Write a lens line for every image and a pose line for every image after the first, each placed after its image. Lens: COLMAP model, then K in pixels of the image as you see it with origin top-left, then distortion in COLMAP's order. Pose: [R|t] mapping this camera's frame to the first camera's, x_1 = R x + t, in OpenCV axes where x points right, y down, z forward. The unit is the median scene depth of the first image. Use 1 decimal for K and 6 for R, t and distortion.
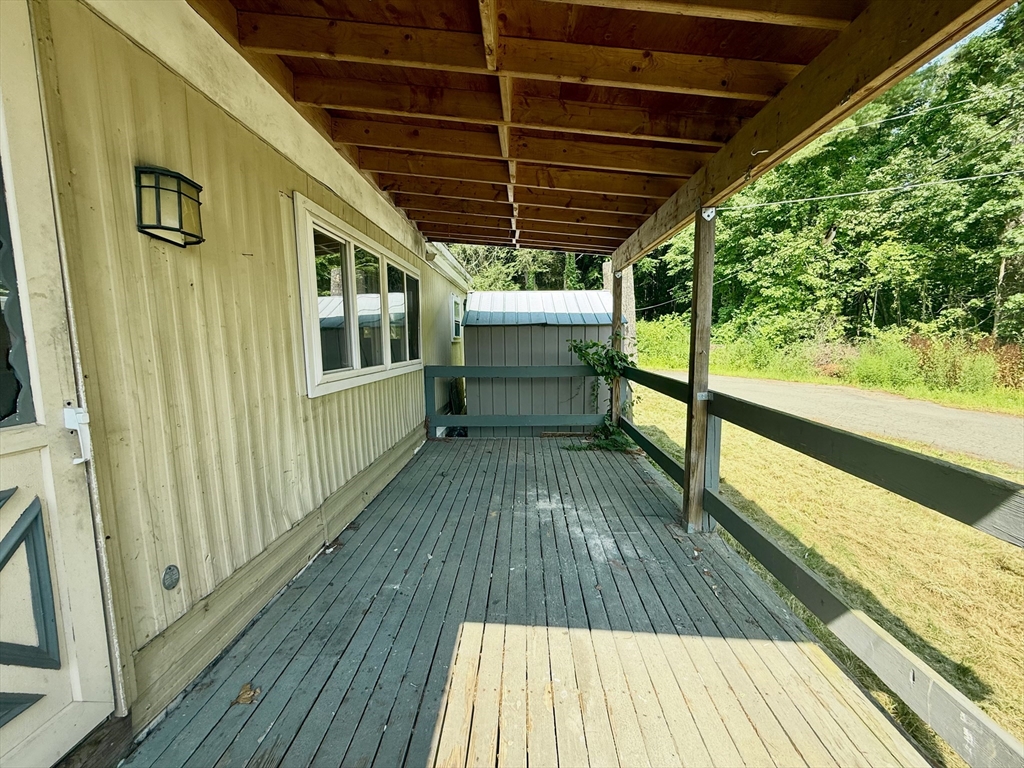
lens RADIAL K [[408.2, 0, 511.2], [0, 408.2, 382.2], [0, 0, 1]] dist [0.000124, -0.000072]
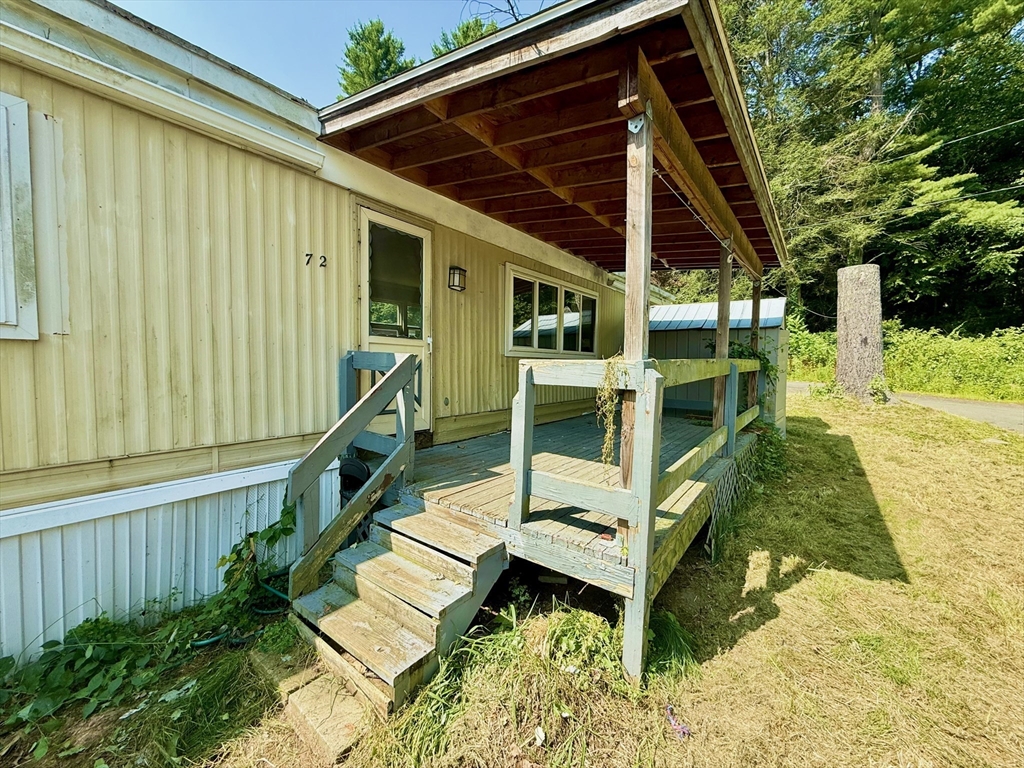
lens RADIAL K [[408.2, 0, 511.2], [0, 408.2, 382.2], [0, 0, 1]] dist [0.000124, -0.000072]
pose [[0.820479, 0.050799, -0.569416, 0.836113], [-0.083883, 0.995961, -0.032016, 0.265664], [0.565489, 0.074033, 0.821426, -0.801196]]
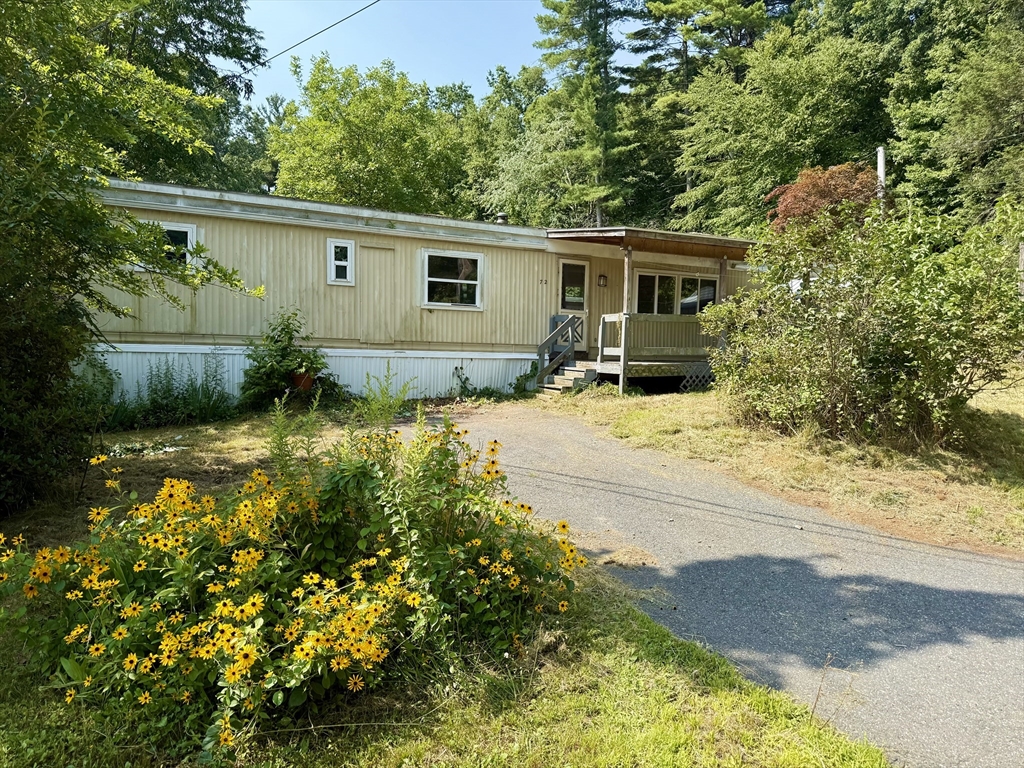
lens RADIAL K [[725.5, 0, 512.0], [0, 725.5, 384.0], [0, 0, 1]] dist [0.001277, -0.000020]
pose [[0.519526, 0.068433, -0.851710, 5.406977], [-0.120785, 0.992660, 0.006081, 0.835684], [0.845875, 0.099715, 0.523978, -3.937468]]
